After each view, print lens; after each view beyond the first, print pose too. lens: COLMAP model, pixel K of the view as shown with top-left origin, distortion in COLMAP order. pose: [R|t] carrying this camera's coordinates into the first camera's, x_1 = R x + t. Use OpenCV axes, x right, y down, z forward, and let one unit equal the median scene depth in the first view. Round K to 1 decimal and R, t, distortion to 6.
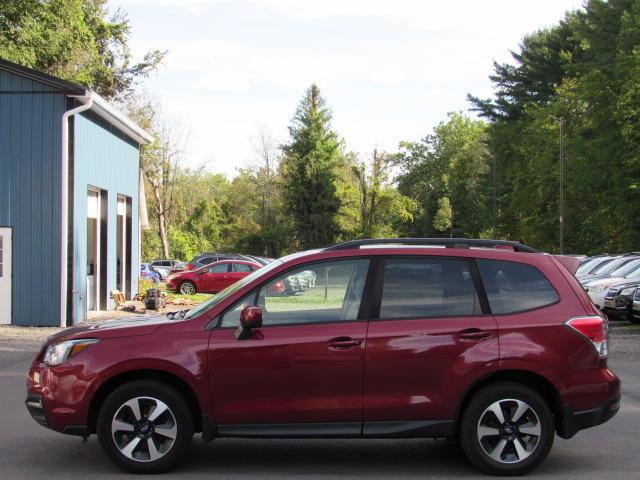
lens RADIAL K [[1164.9, 0, 307.7], [0, 1164.9, 241.8], [0, 0, 1]] dist [-0.182407, 0.359030]
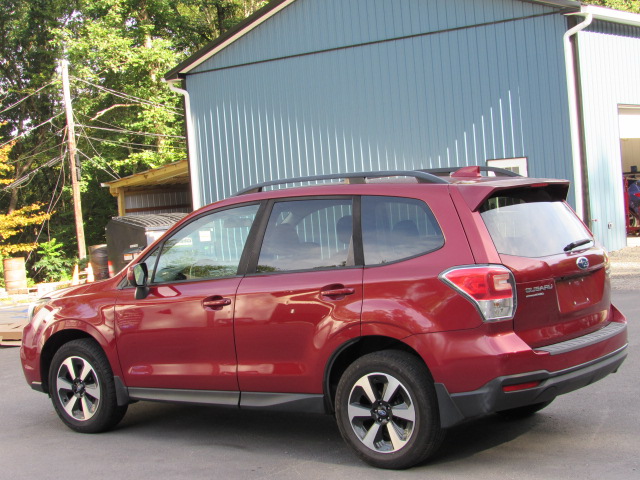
lens RADIAL K [[1164.9, 0, 307.7], [0, 1164.9, 241.8], [0, 0, 1]] dist [-0.182407, 0.359030]
pose [[0.758879, -0.035523, -0.650262, 0.237961], [0.081135, 0.995889, 0.040284, 0.003933], [0.646157, -0.083330, 0.758642, 0.134846]]
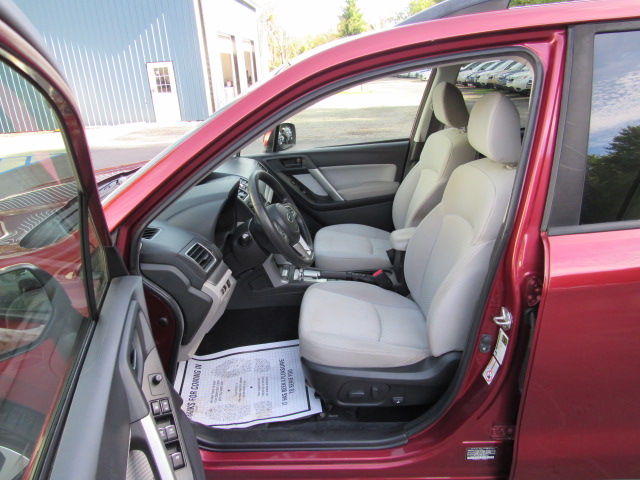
lens RADIAL K [[457.8, 0, 320.0], [0, 457.8, 240.0], [0, 0, 1]] dist [-0.043746, 0.043040]
pose [[0.995954, -0.036468, -0.082136, -0.000325], [0.063614, 0.931664, 0.357708, 0.006724], [0.063478, -0.361486, 0.930214, 0.315449]]
